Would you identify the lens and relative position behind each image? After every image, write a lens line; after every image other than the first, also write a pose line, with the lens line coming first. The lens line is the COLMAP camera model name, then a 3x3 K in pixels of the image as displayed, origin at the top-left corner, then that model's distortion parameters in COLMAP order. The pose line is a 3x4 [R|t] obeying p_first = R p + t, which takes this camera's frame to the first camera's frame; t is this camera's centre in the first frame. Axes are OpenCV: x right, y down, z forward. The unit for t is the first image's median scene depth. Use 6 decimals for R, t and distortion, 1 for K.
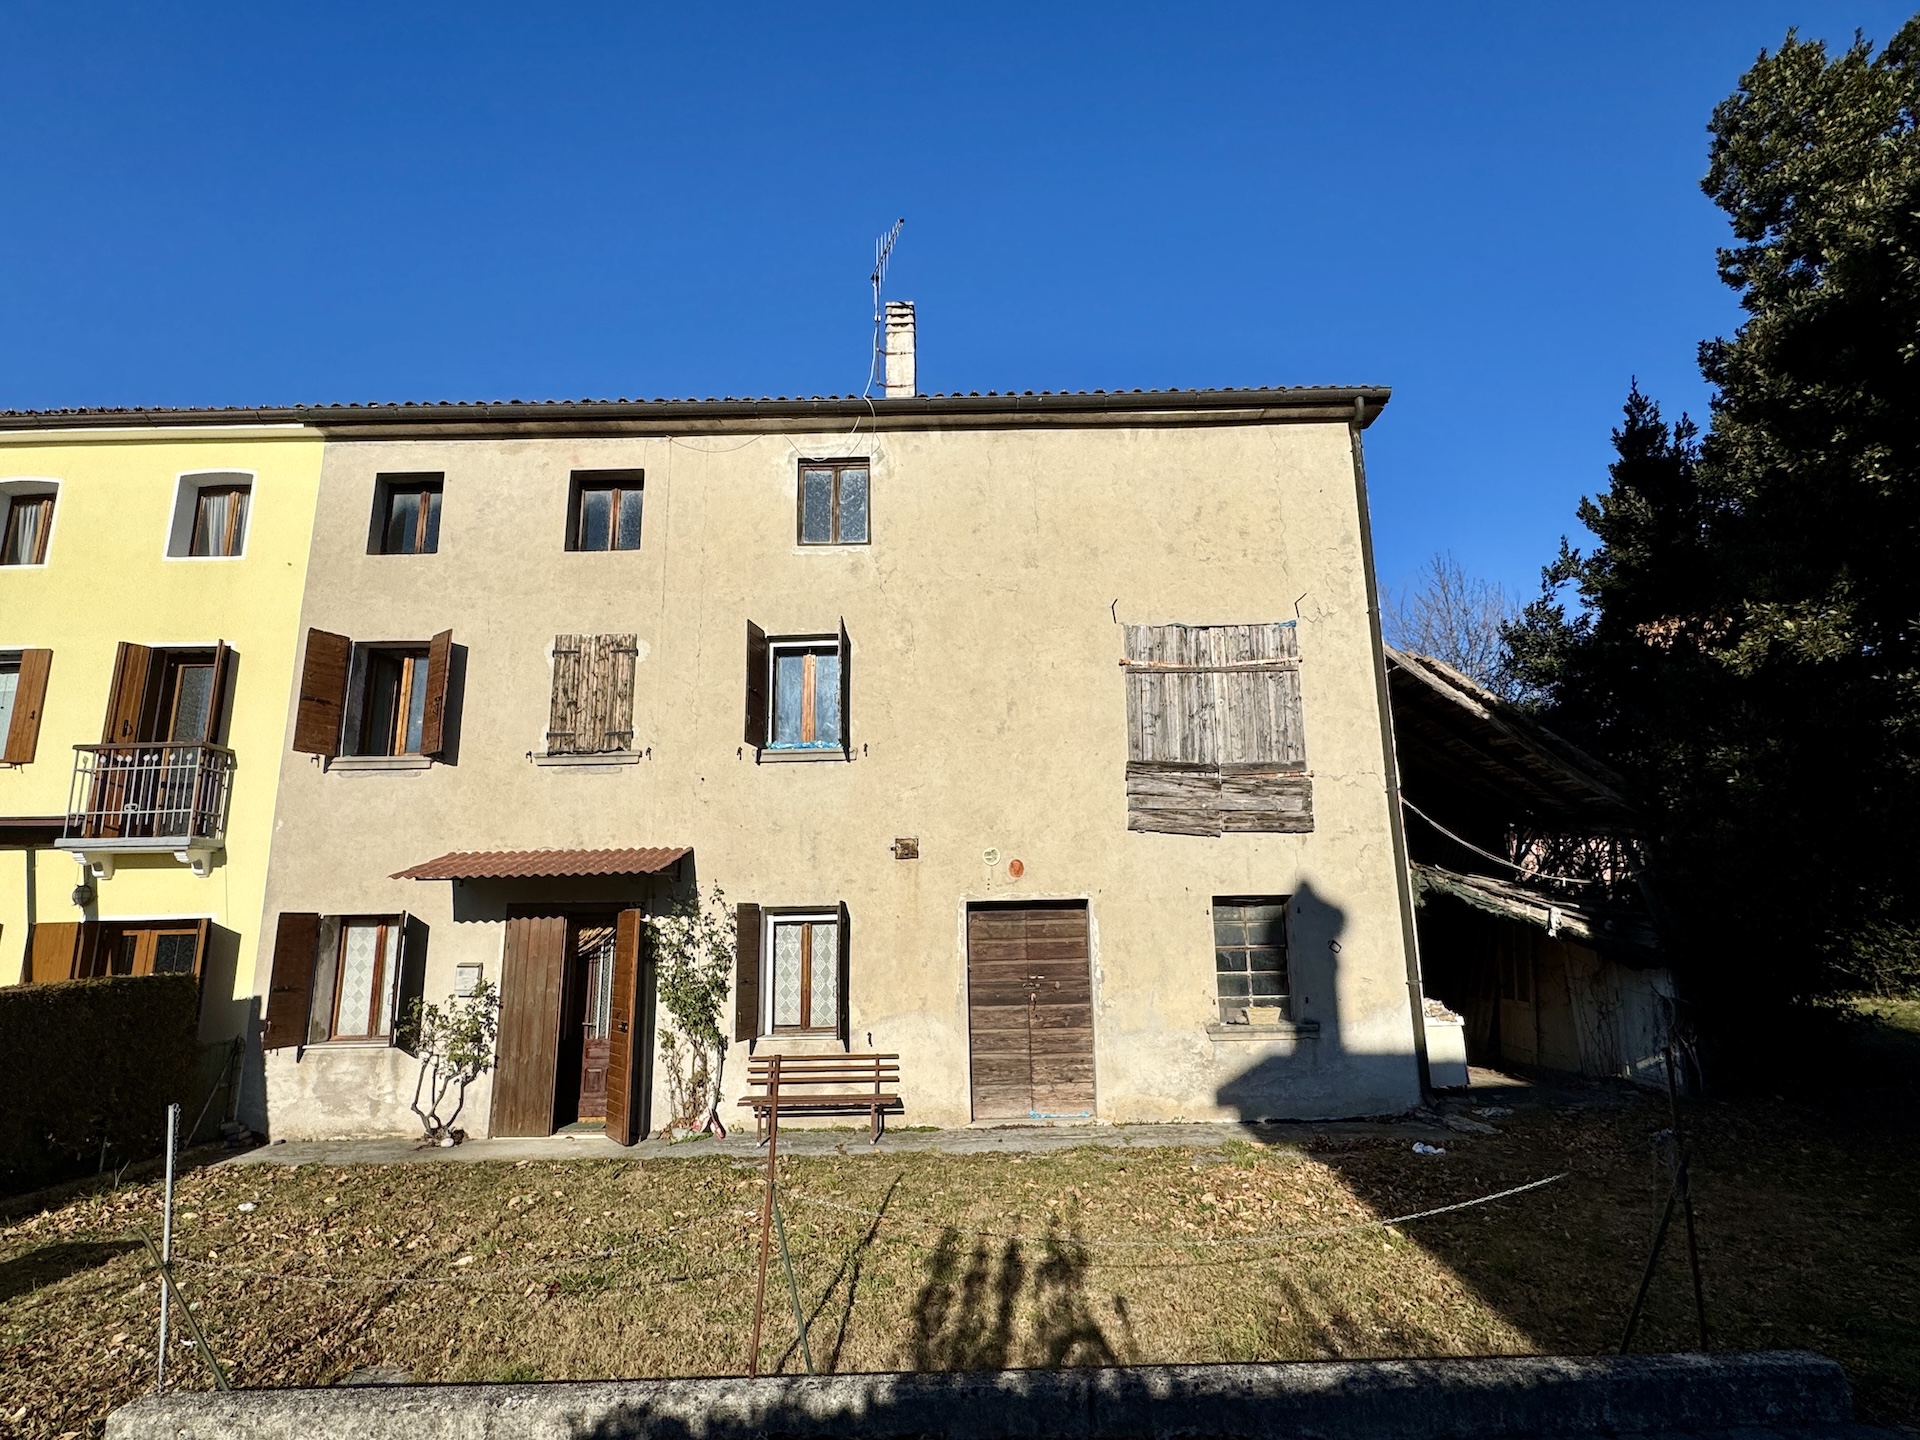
lens RADIAL K [[1008.1, 0, 962.8], [0, 1008.1, 714.5], [0, 0, 1]] dist [0.001034, -0.000914]
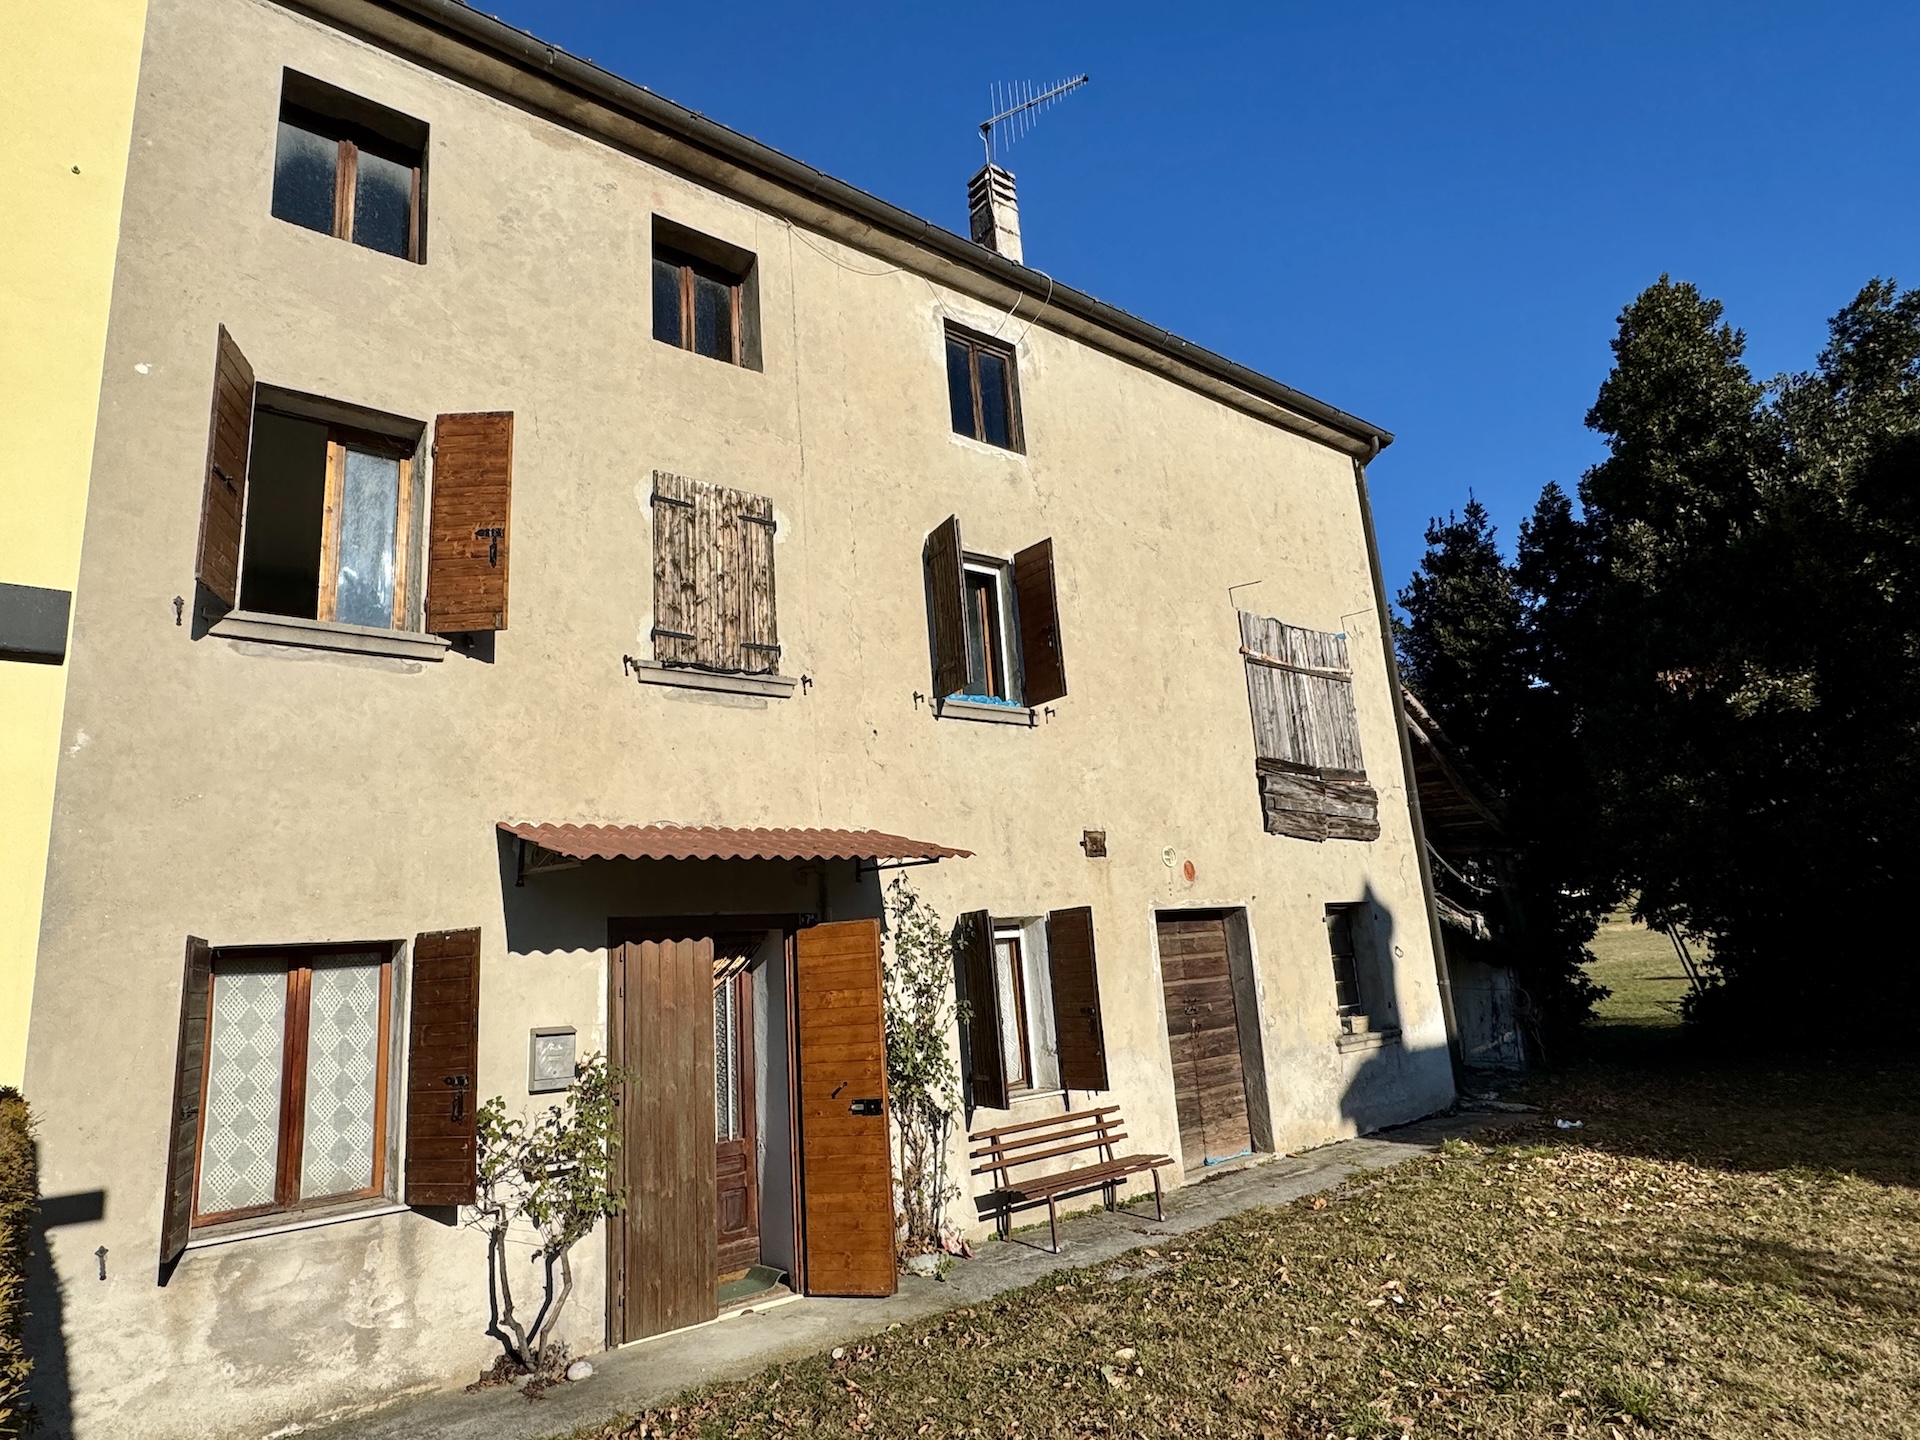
lens RADIAL K [[1126.5, 0, 961.0], [0, 1126.5, 720.9], [0, 0, 1]] dist [-0.001153, -0.000630]
pose [[0.763550, 0.103210, 0.637448, -0.700139], [-0.072485, 0.994605, -0.074214, 0.109361], [-0.641668, 0.010461, 0.766911, 0.387565]]
